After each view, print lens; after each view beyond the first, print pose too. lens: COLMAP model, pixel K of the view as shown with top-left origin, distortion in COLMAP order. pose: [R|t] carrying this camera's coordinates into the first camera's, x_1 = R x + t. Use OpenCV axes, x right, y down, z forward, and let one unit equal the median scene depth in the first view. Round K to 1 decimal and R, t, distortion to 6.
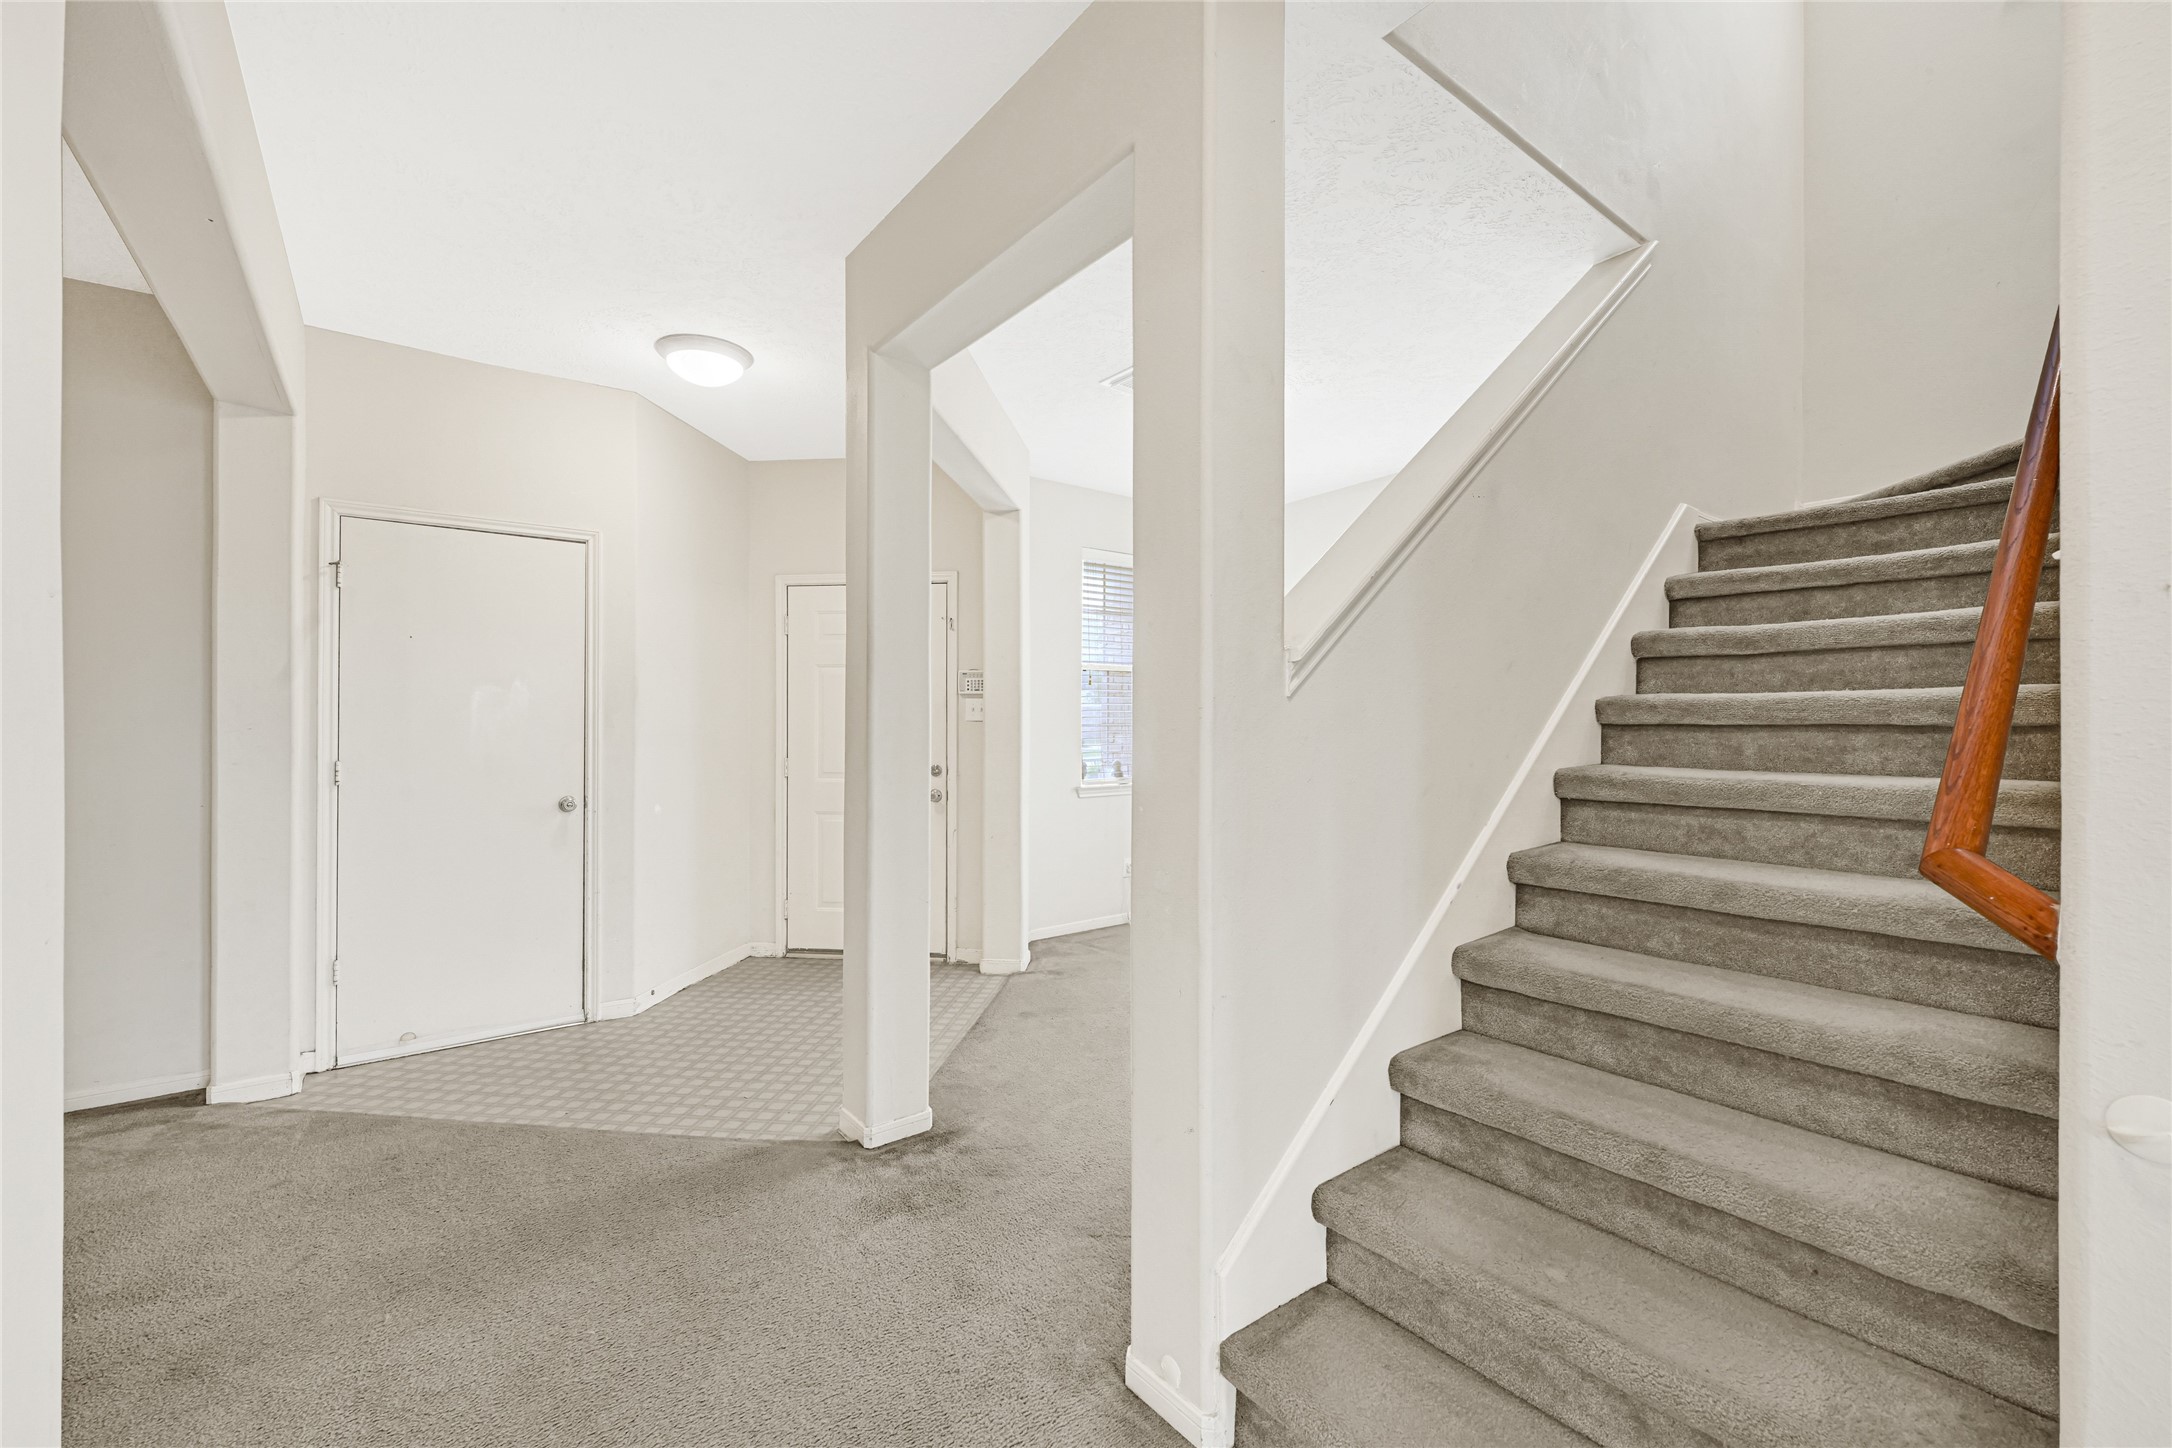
lens RADIAL K [[899.3, 0, 1077.5], [0, 899.3, 721.8], [0, 0, 1]] dist [0.001005, 0.000134]
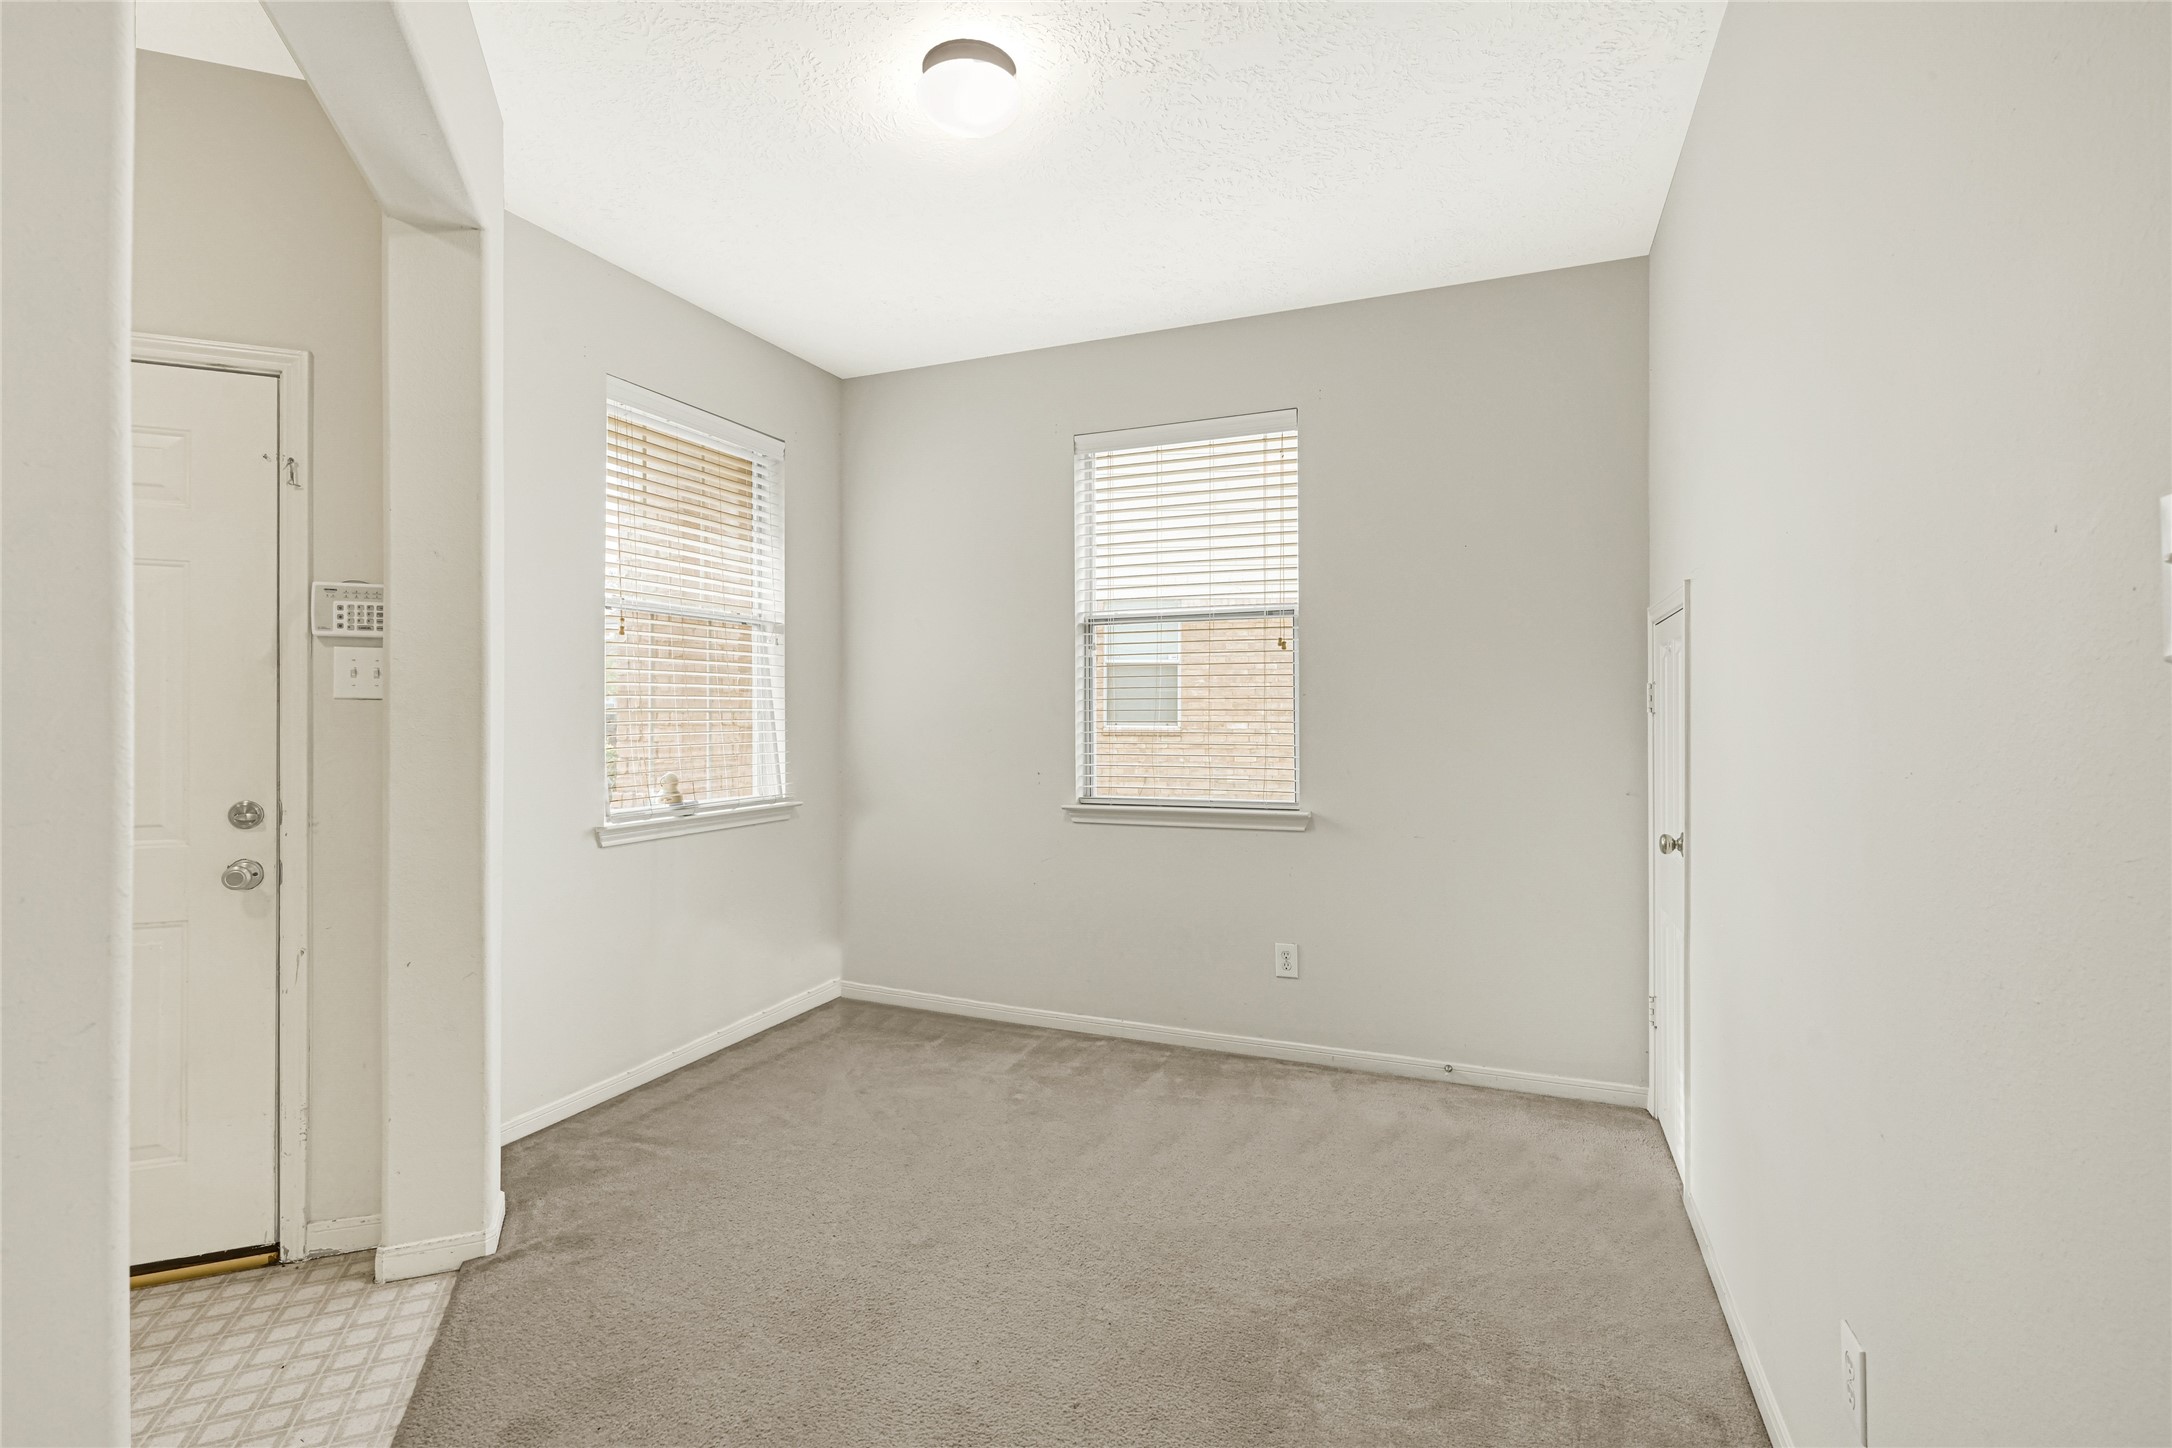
lens RADIAL K [[990.0, 0, 1089.1], [0, 990.0, 717.0], [0, 0, 1]] dist [-0.002959, -0.000214]
pose [[0.863509, 0.001590, 0.504331, -0.050456], [-0.004684, 0.999977, 0.004867, 0.003875], [-0.504312, -0.006565, 0.863497, 0.409109]]
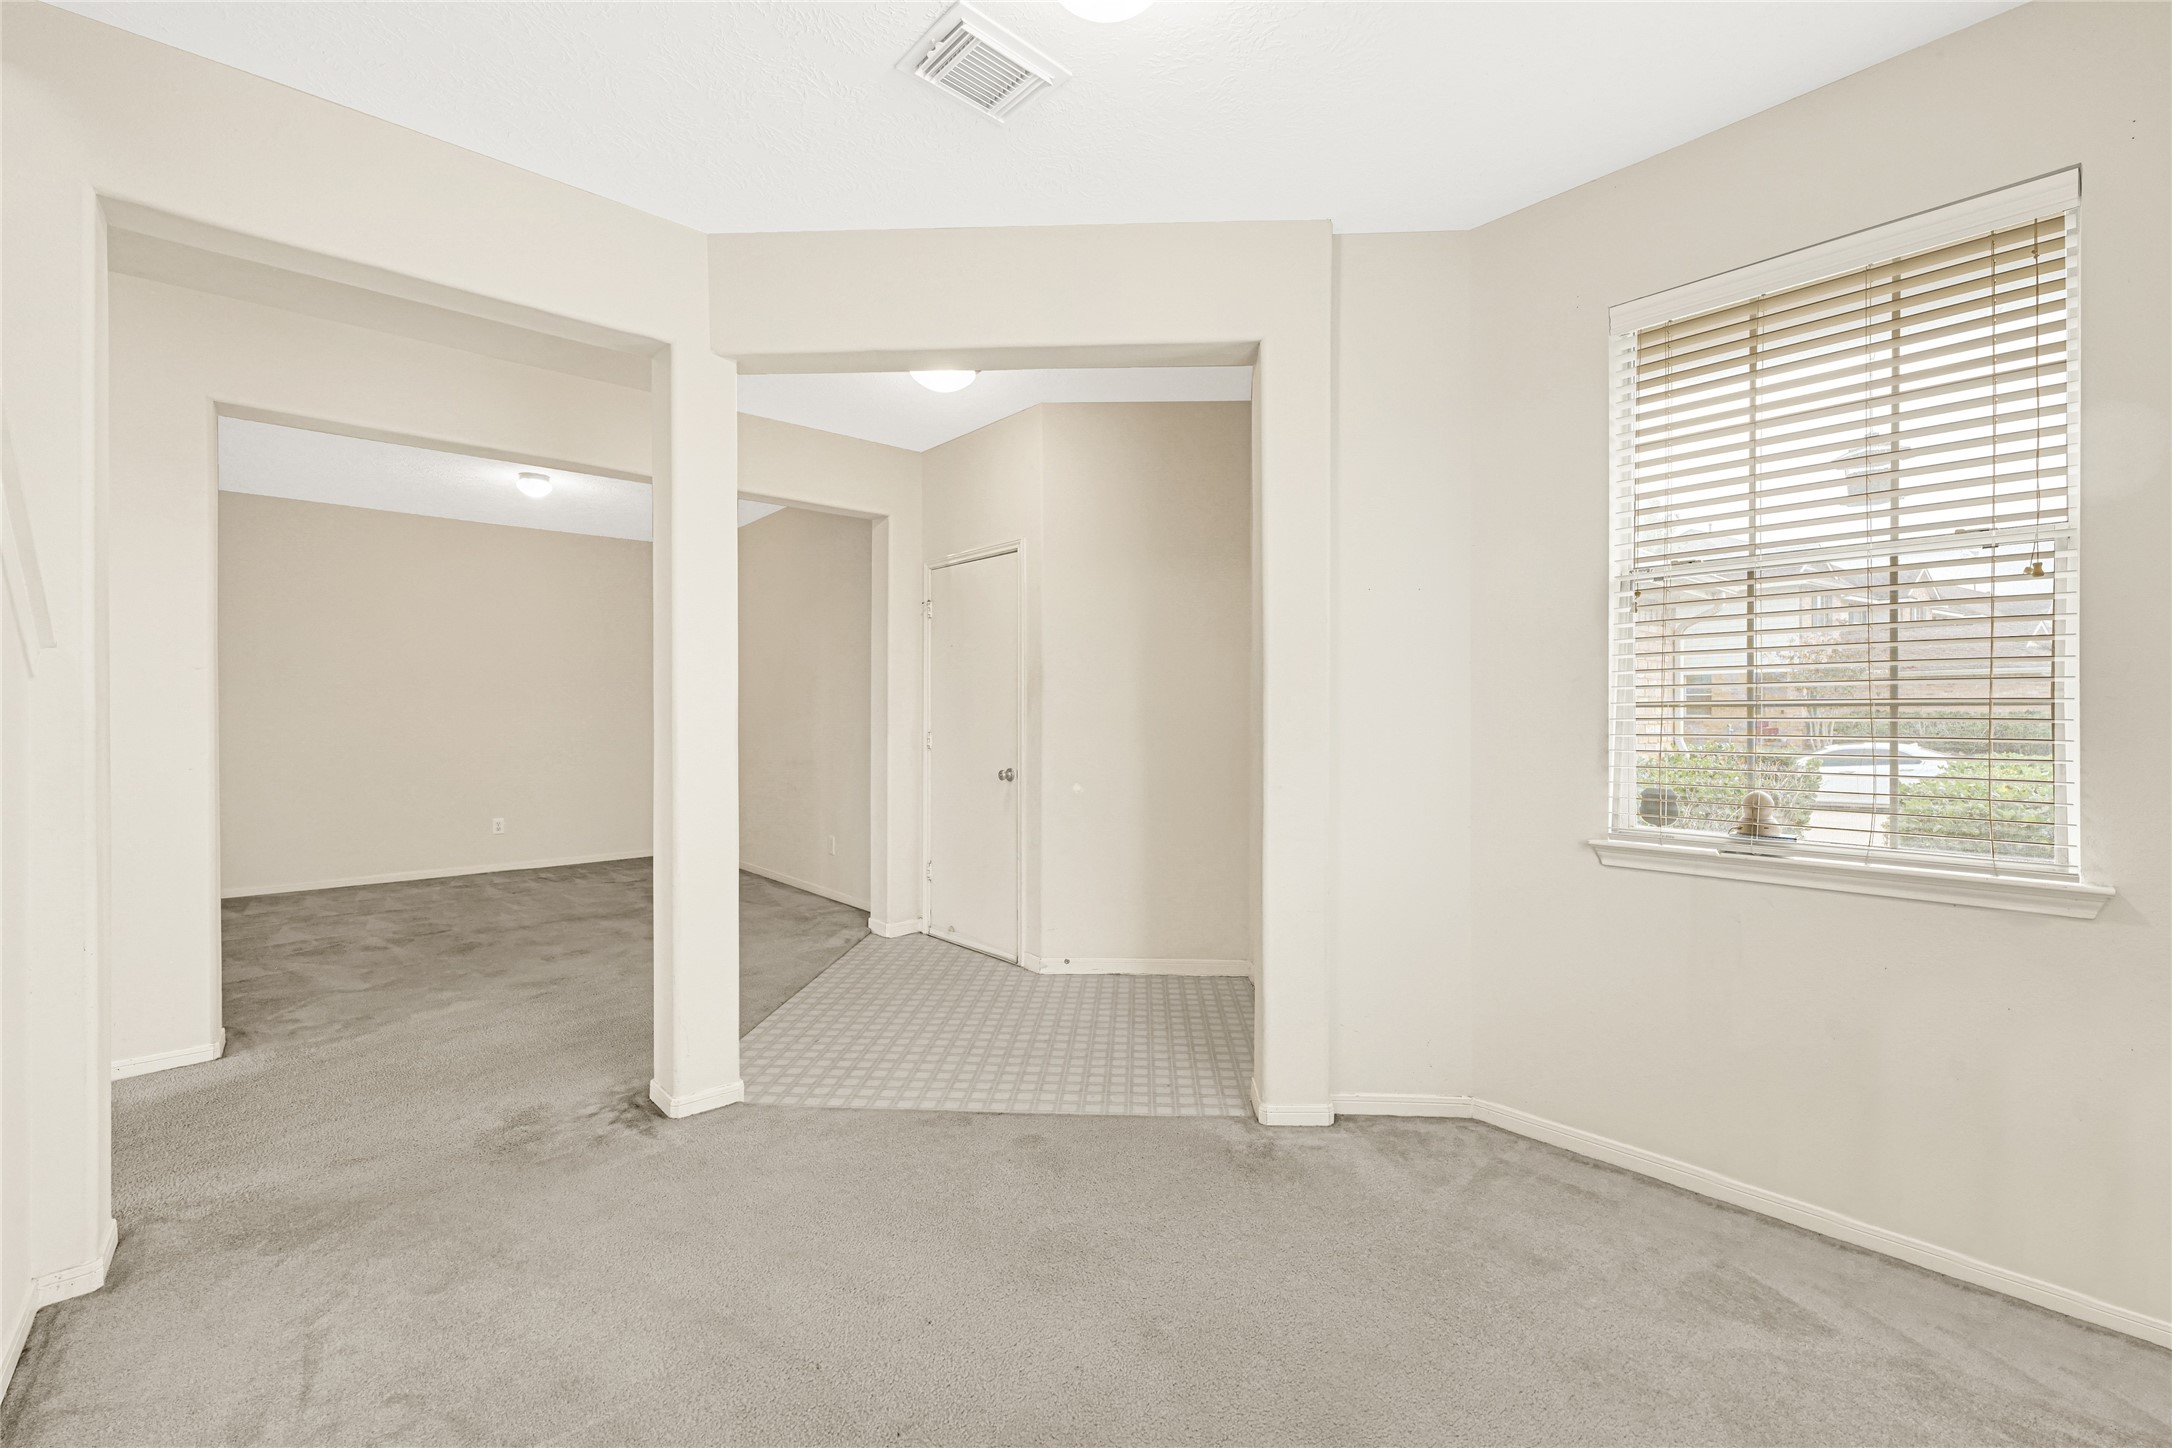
lens RADIAL K [[899.3, 0, 1084.6], [0, 899.3, 721.5], [0, 0, 1]] dist [0.001005, 0.000134]
pose [[0.080777, 0.009747, -0.996685, 0.499551], [0.000964, 0.999951, 0.009857, 0.007740], [0.996732, -0.001757, 0.080763, 0.811582]]
